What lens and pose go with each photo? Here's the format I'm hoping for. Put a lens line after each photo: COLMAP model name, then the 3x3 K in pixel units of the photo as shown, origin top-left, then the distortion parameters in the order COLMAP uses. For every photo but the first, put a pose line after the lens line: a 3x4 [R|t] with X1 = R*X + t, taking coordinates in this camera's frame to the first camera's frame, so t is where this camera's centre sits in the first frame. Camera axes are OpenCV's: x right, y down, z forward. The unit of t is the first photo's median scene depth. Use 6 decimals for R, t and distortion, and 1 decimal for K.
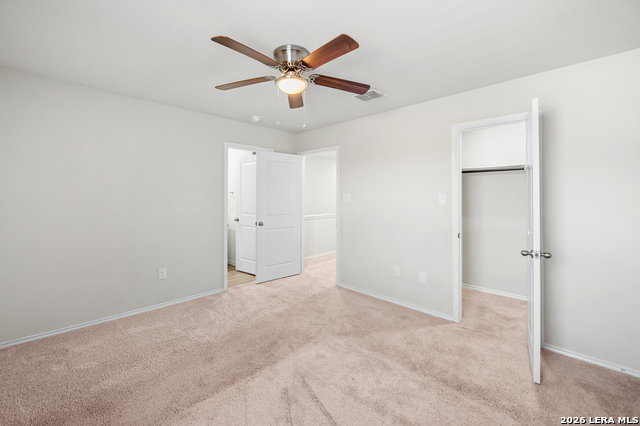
lens RADIAL K [[263.5, 0, 319.1], [0, 263.5, 199.0], [0, 0, 1]] dist [-0.000548, -0.000080]
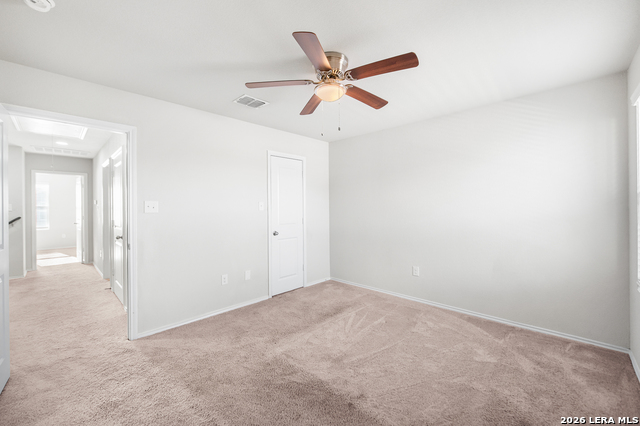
lens RADIAL K [[264.8, 0, 320.0], [0, 264.8, 213.0], [0, 0, 1]] dist [0.000260, -0.000171]
pose [[0.007666, -0.030588, 0.999503, -0.758614], [0.009712, 0.999487, 0.030513, -0.004250], [-0.999923, 0.009473, 0.007960, 0.691488]]
